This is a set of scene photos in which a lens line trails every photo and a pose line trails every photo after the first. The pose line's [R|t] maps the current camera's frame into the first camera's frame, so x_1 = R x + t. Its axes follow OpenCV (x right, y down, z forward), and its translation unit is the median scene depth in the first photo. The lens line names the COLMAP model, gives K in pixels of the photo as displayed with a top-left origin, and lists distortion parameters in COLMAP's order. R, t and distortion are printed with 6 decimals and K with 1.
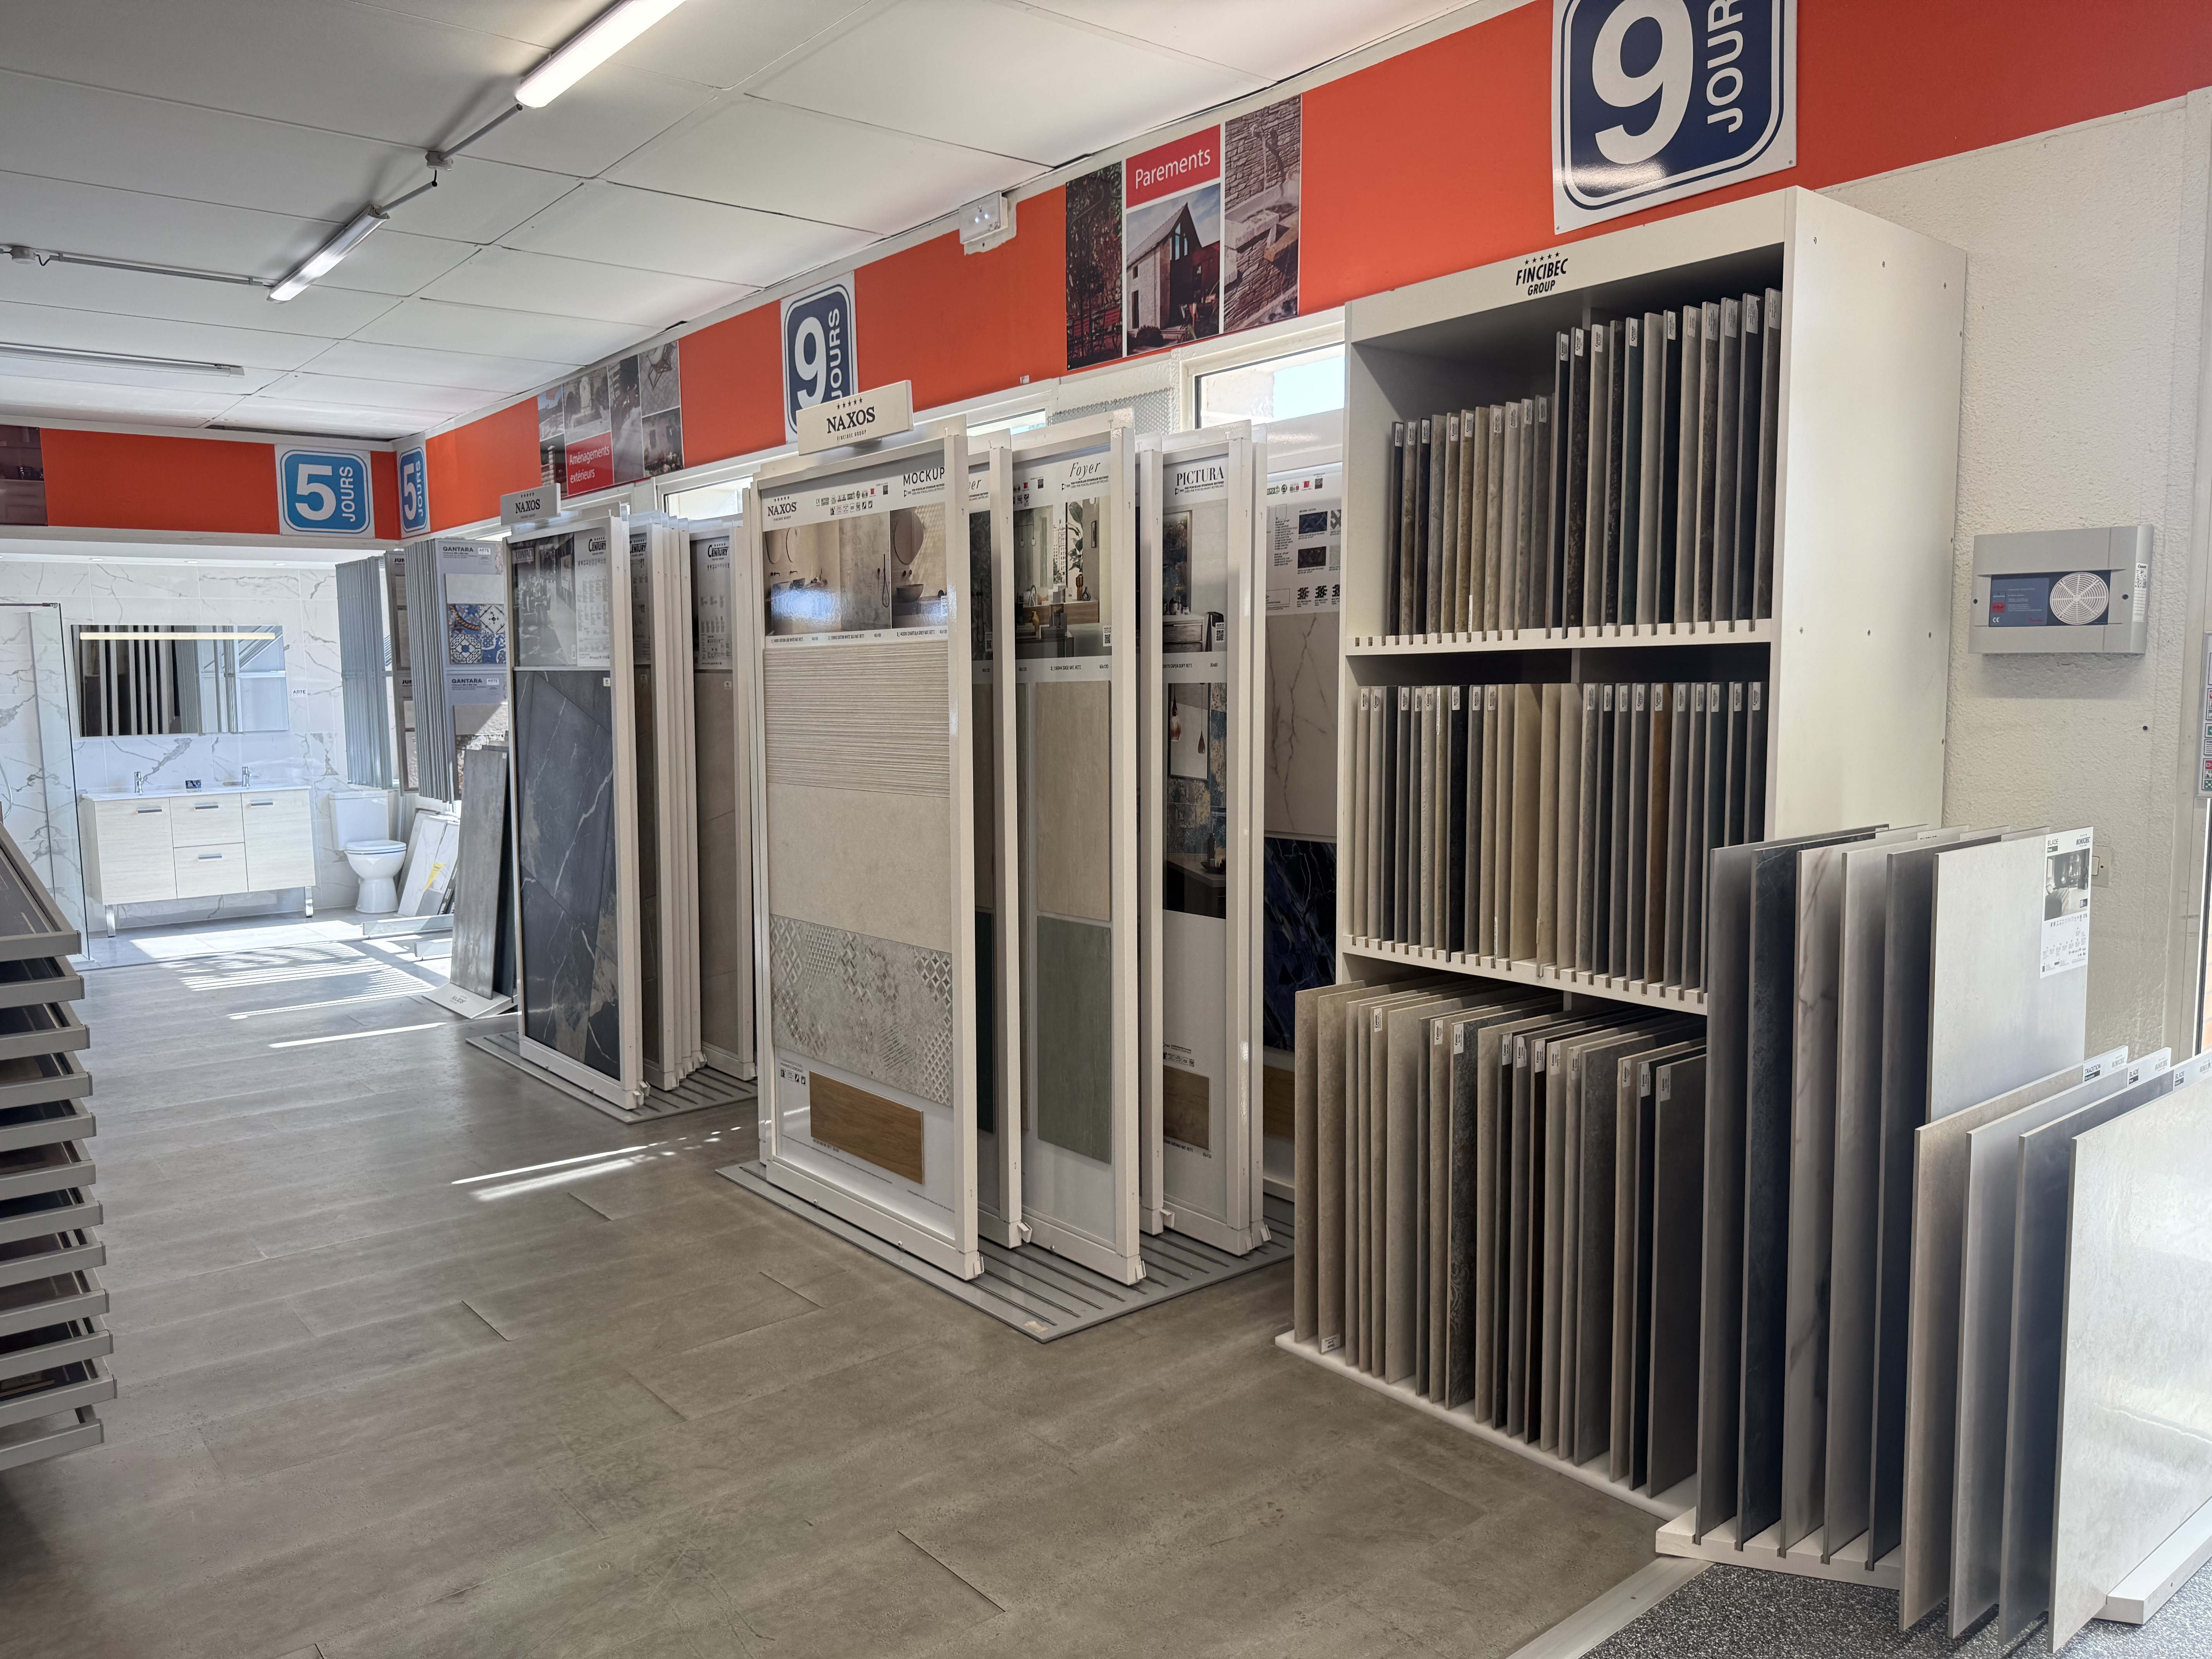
lens RADIAL K [[1570.5, 0, 1092.6], [0, 1570.5, 828.2], [0, 0, 1]] dist [0.028272, -0.029262]
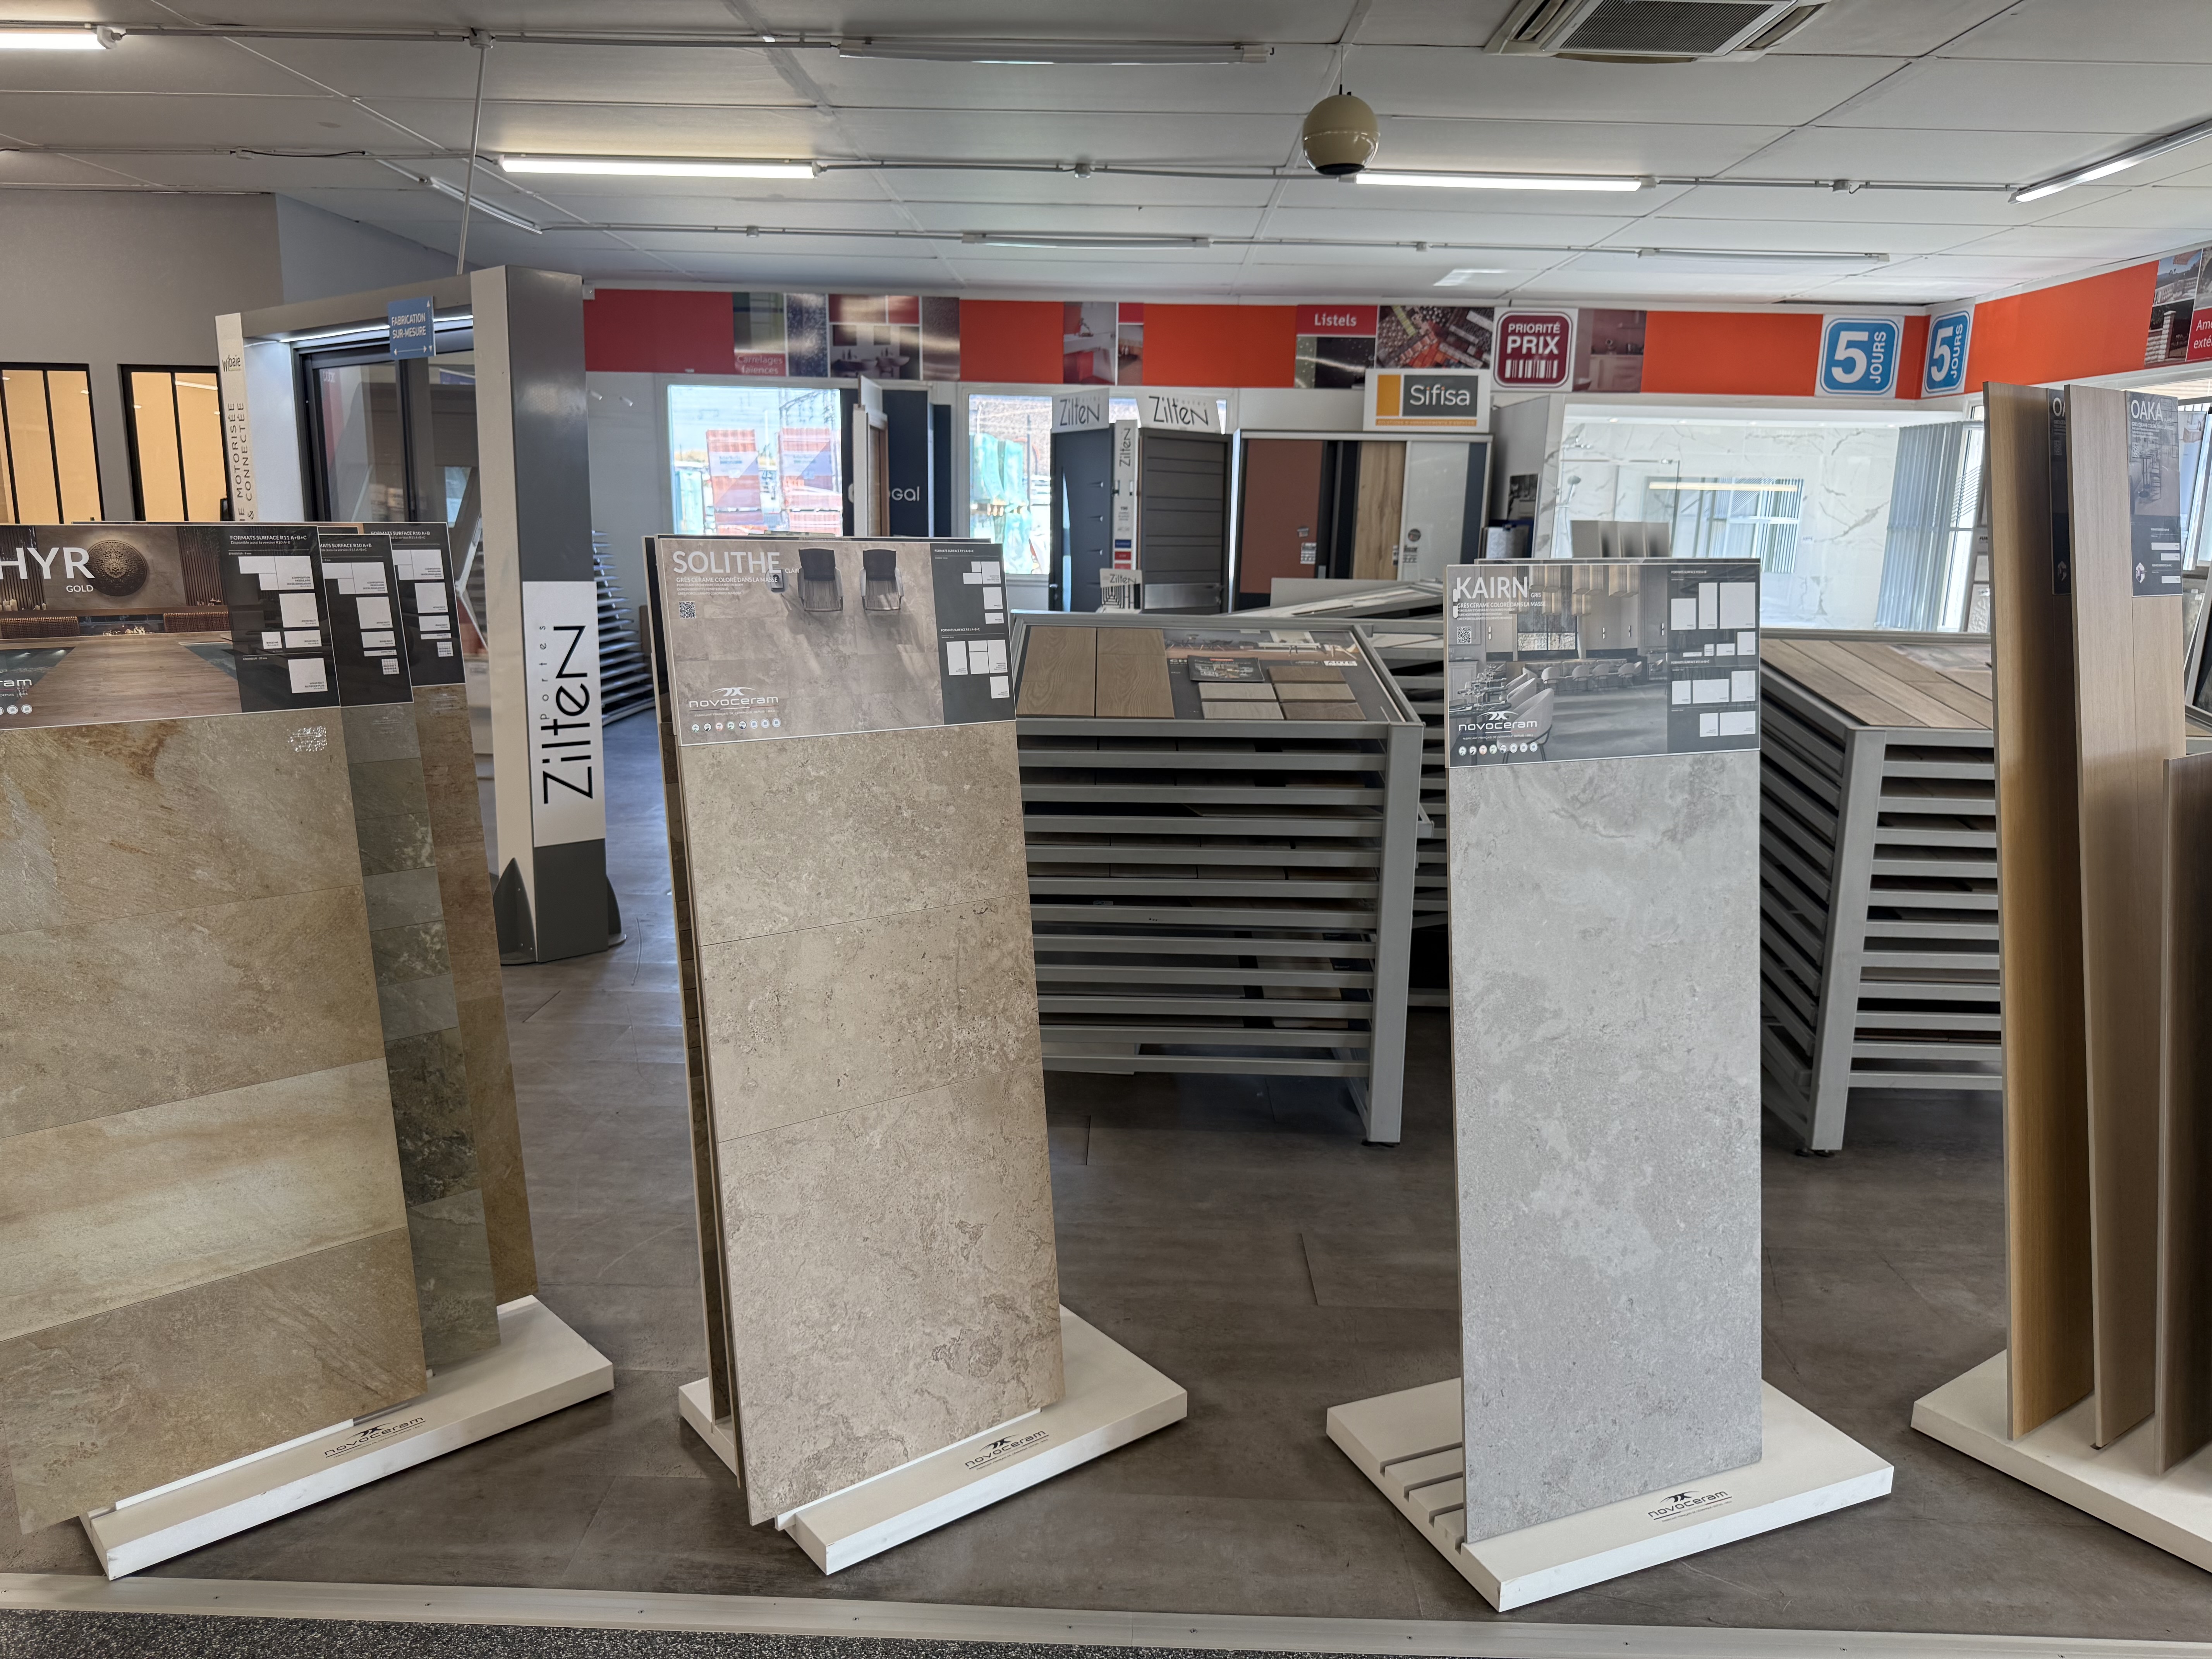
lens RADIAL K [[1570.5, 0, 1117.4], [0, 1570.5, 831.8], [0, 0, 1]] dist [0.028272, -0.029262]
pose [[0.771645, 0.163311, -0.614730, -0.154829], [-0.098344, 0.985487, 0.138360, 0.013214], [0.628405, -0.046310, 0.776507, -0.202488]]
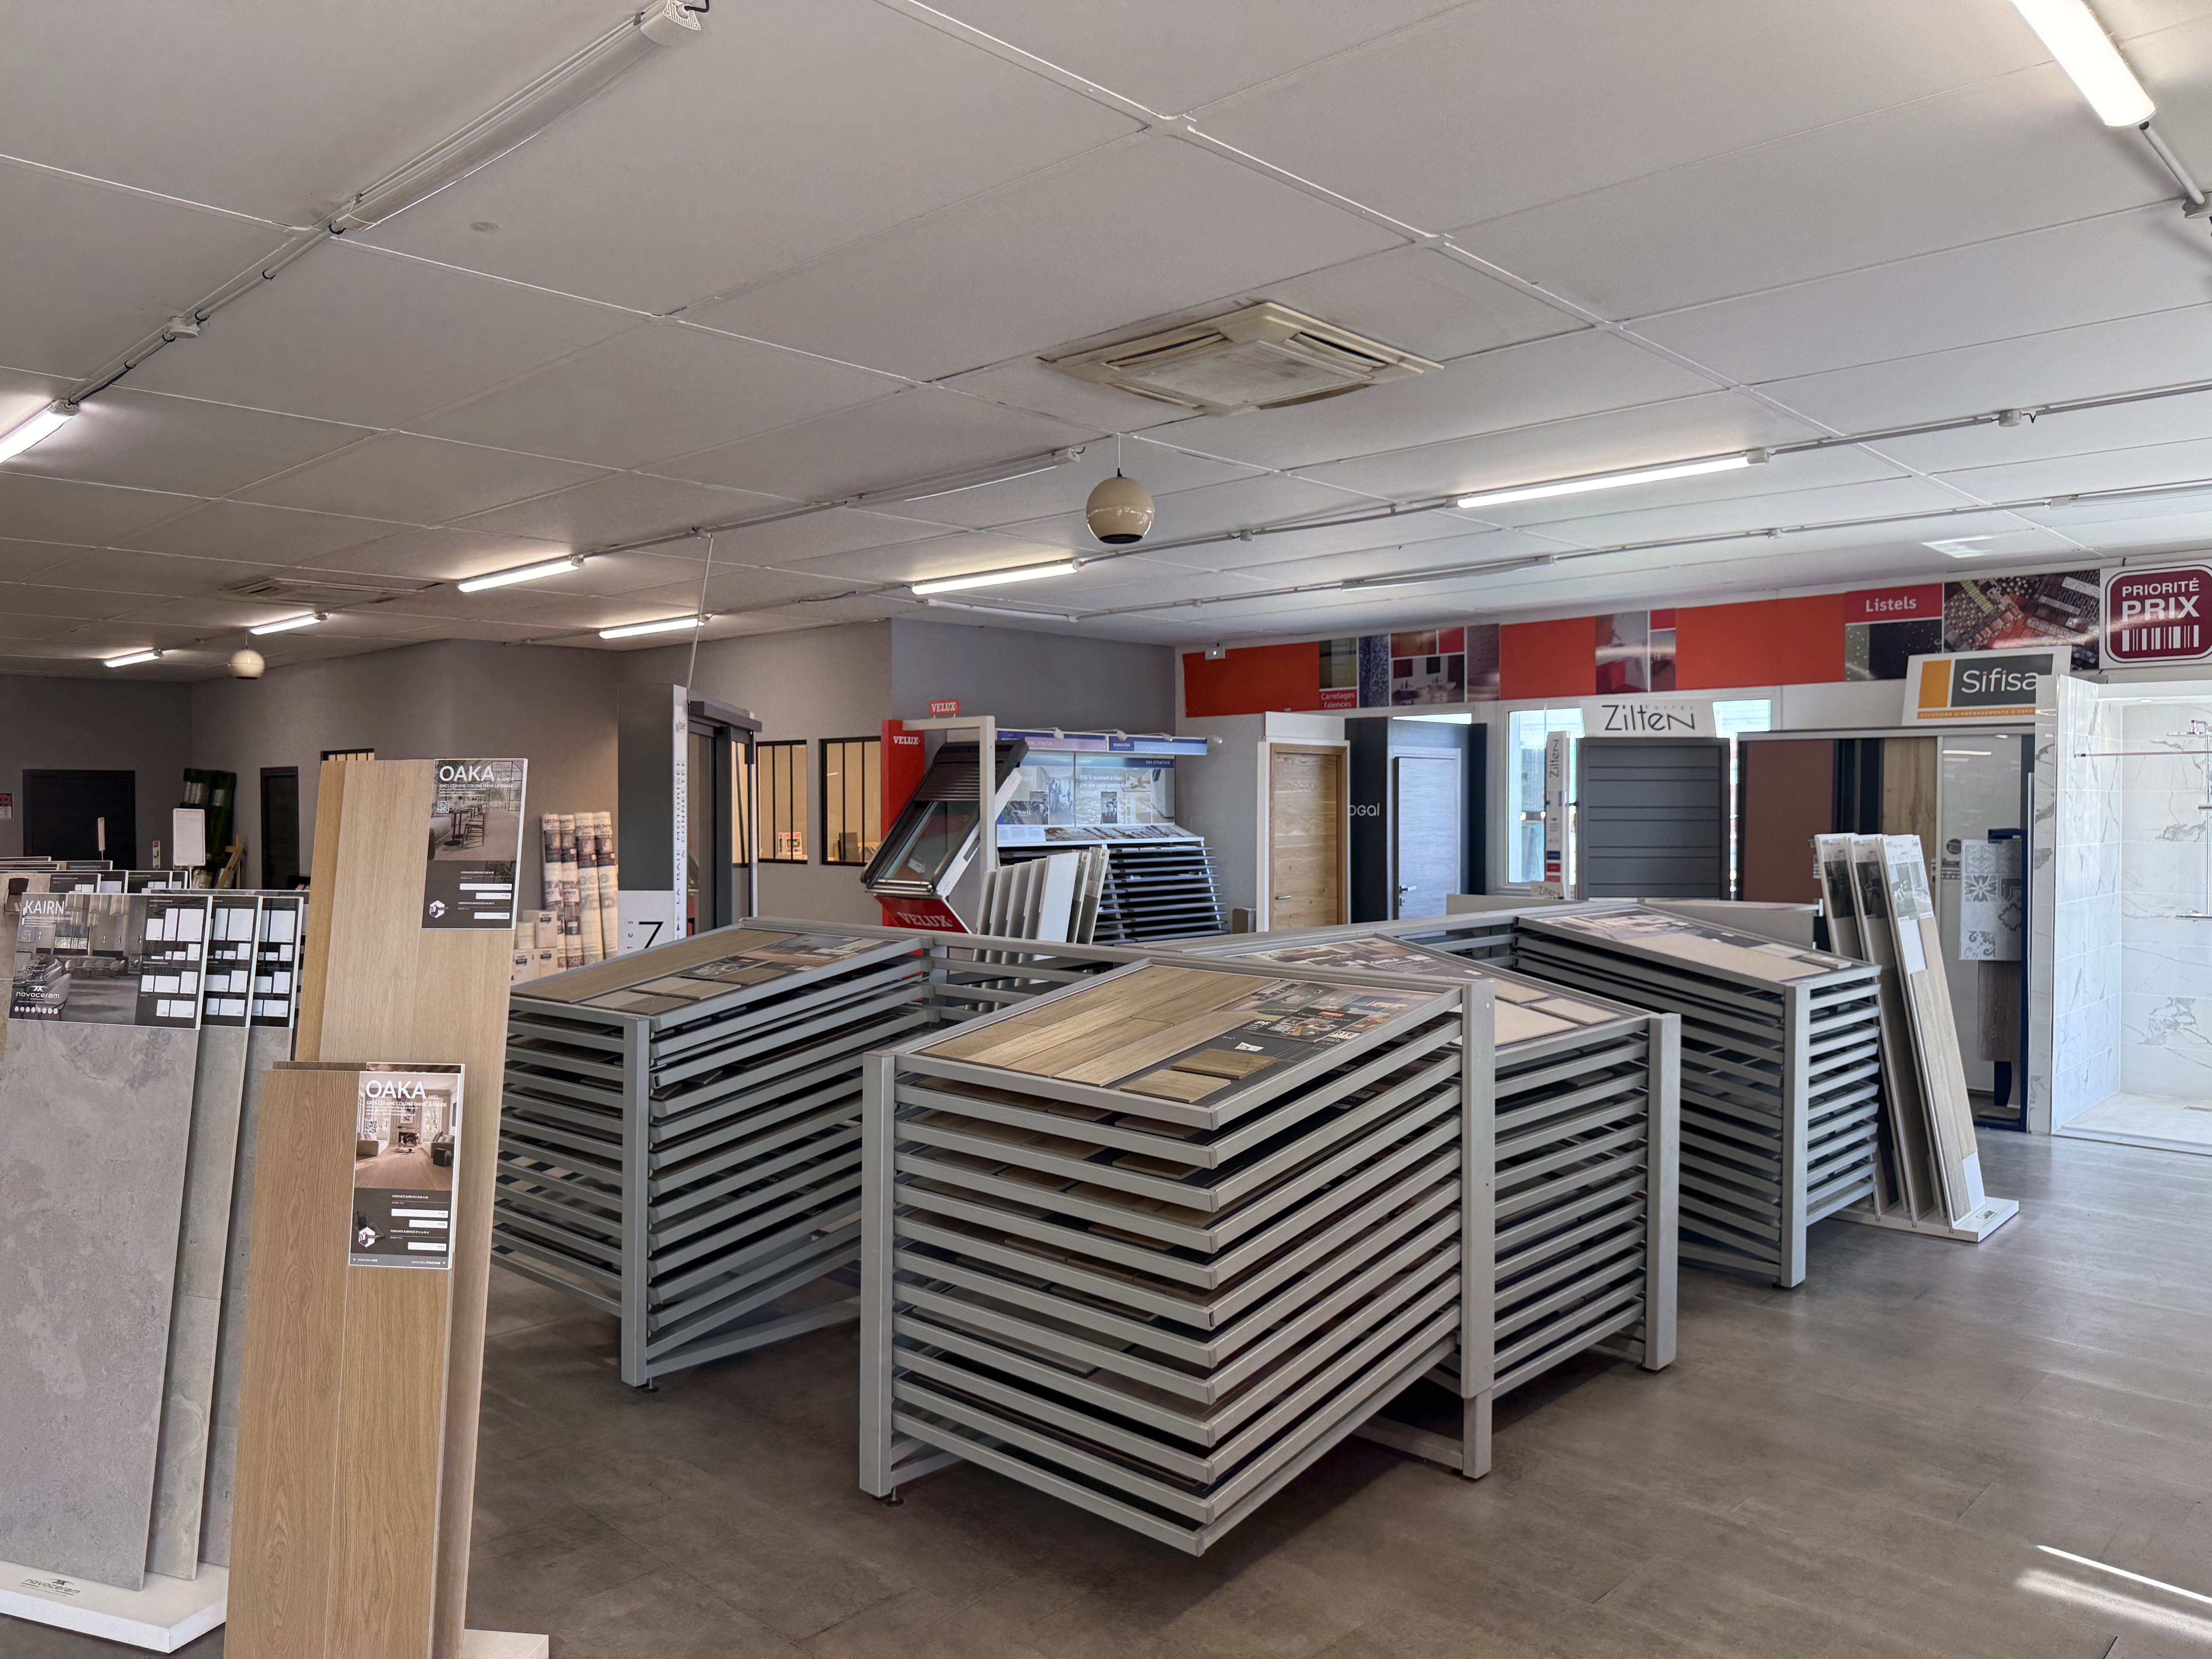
lens RADIAL K [[1570.5, 0, 1151.3], [0, 1570.5, 833.4], [0, 0, 1]] dist [0.028272, -0.029262]
pose [[0.137546, 0.040932, -0.989649, 0.134176], [-0.097493, 0.994854, 0.027597, -0.047092], [0.985686, 0.092688, 0.140829, 0.207515]]
